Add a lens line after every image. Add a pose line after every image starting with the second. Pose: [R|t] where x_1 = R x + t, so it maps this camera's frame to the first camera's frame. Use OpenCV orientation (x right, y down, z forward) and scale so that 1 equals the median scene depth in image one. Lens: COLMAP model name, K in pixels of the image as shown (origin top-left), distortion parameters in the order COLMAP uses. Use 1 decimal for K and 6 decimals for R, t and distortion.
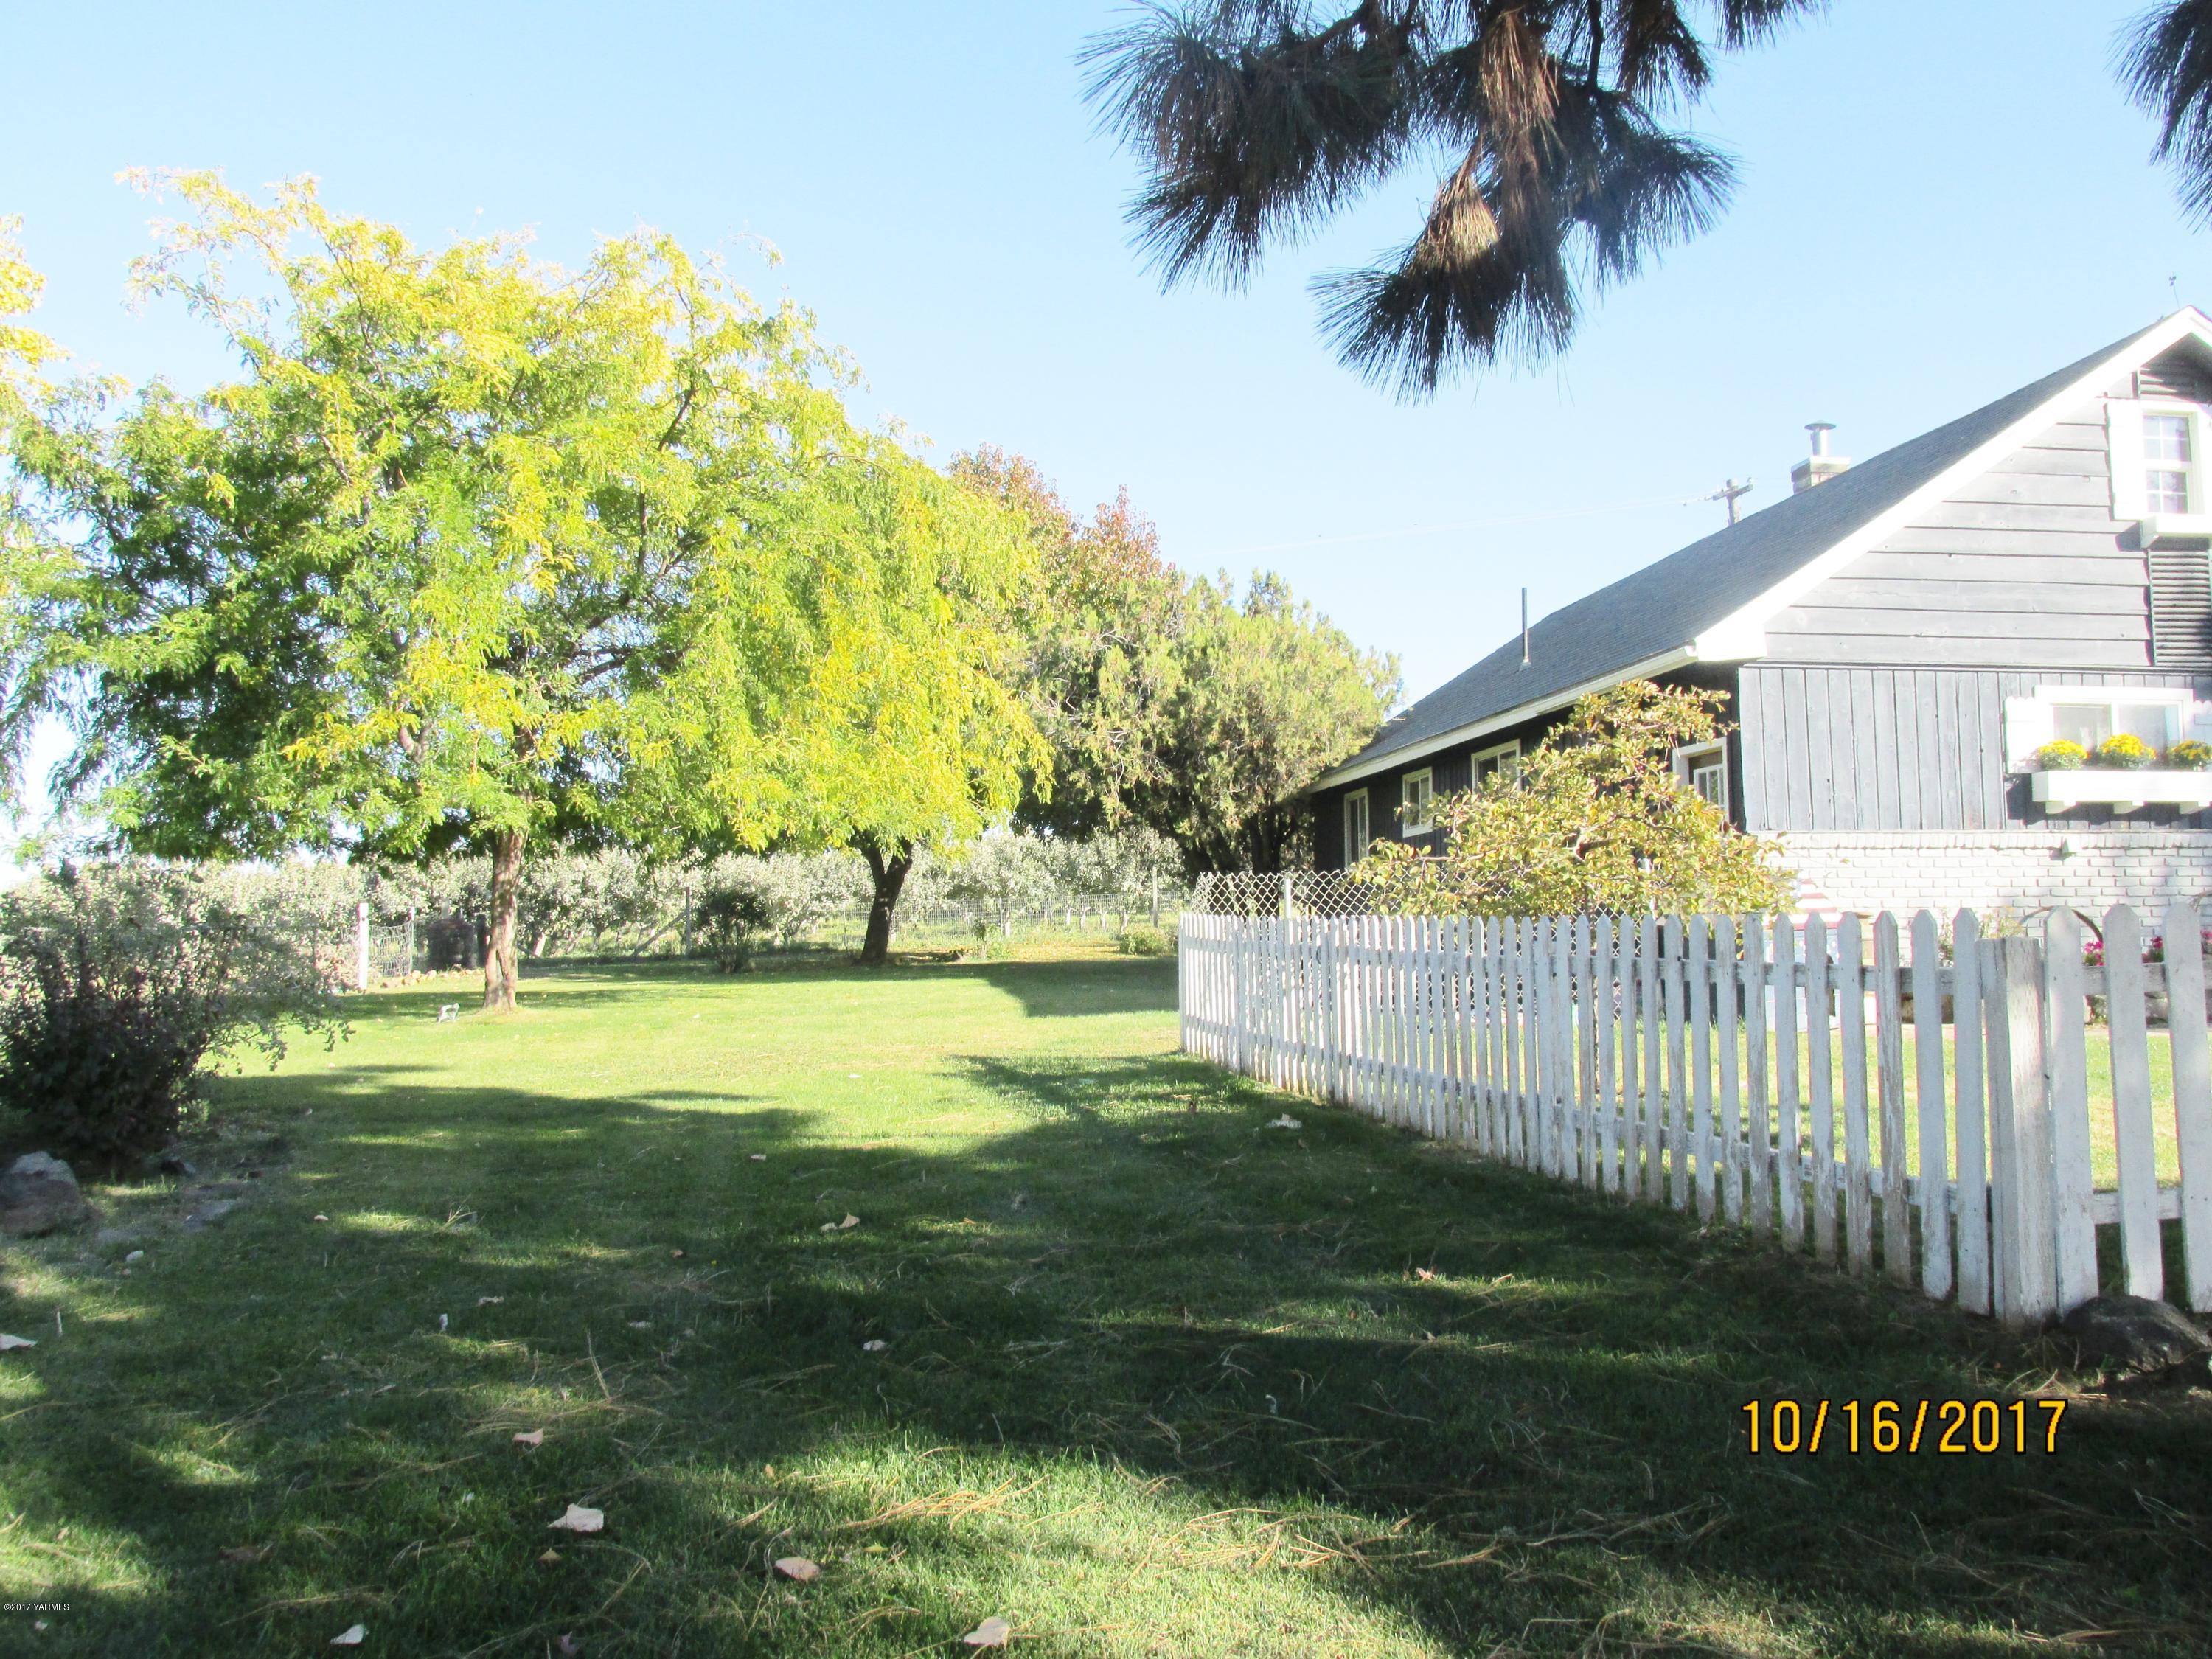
lens RADIAL K [[1838.7, 0, 1119.3], [0, 1838.7, 823.8], [0, 0, 1]] dist [-0.039100, 0.017493]
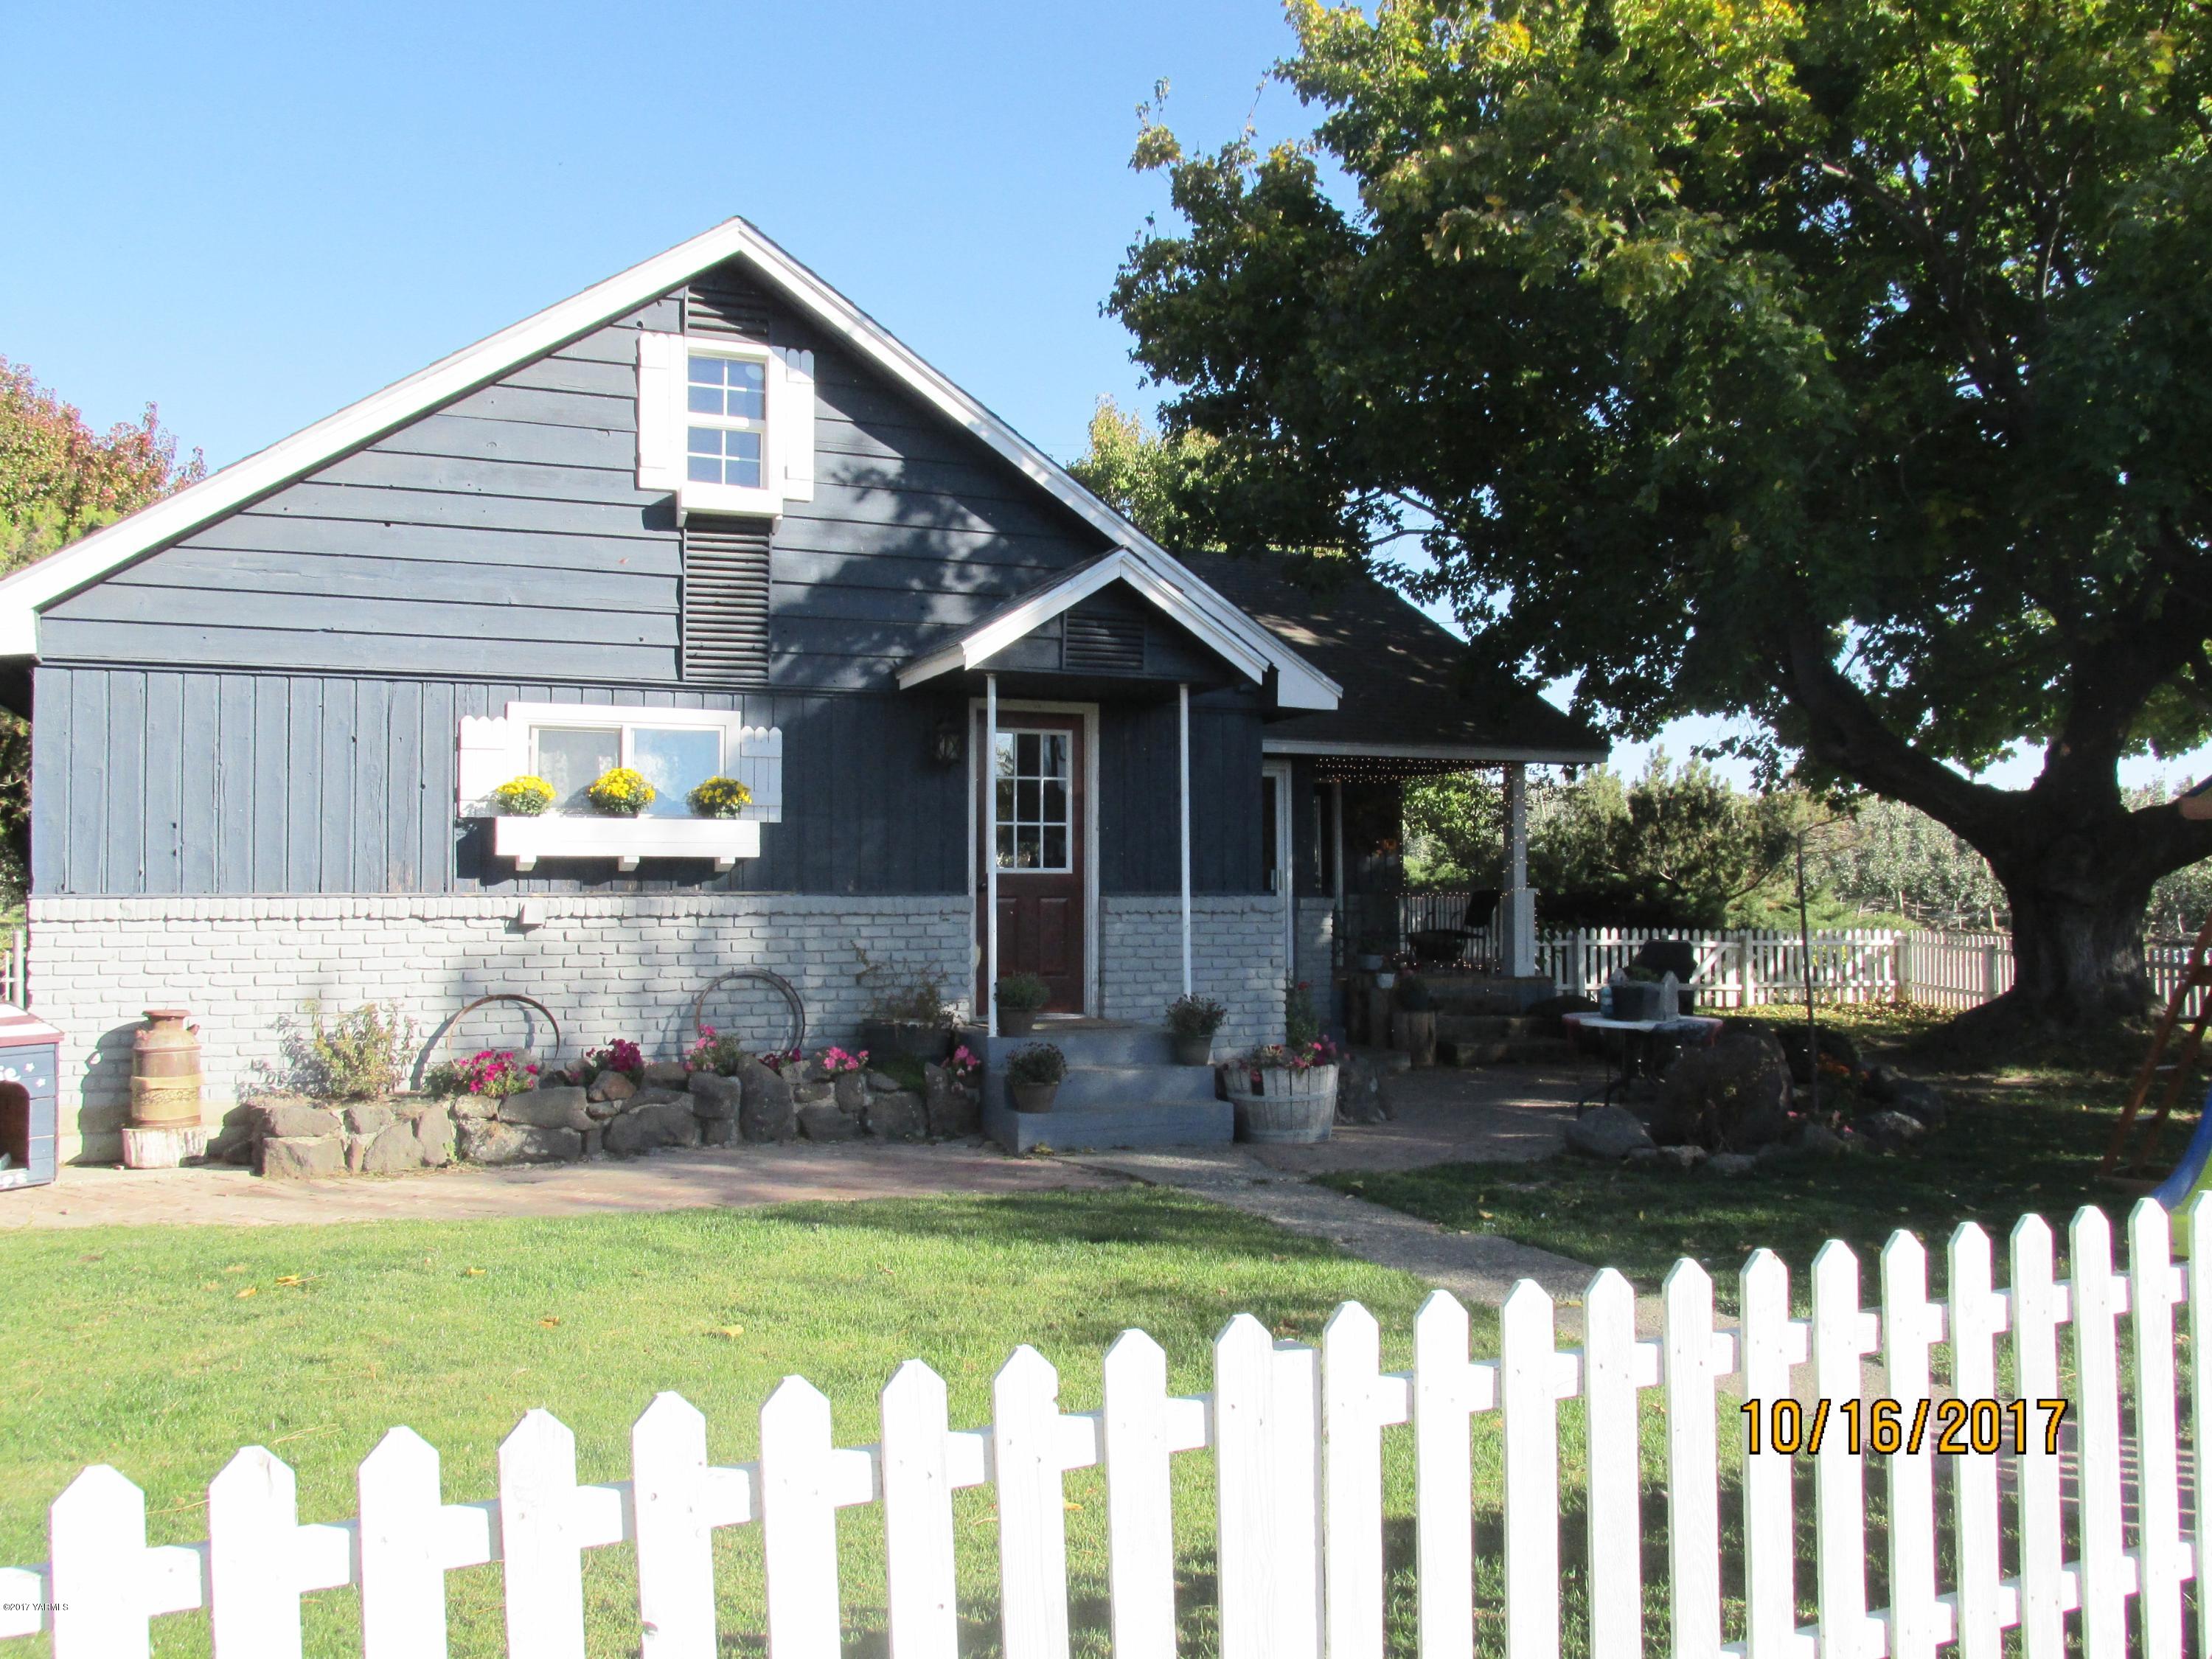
lens RADIAL K [[1838.7, 0, 1100.7], [0, 1838.7, 834.2], [0, 0, 1]] dist [-0.039100, 0.017493]
pose [[0.971216, 0.014945, 0.237731, 0.561135], [-0.022212, 0.999363, 0.027919, -0.047534], [-0.237162, -0.032396, 0.970930, 0.197996]]
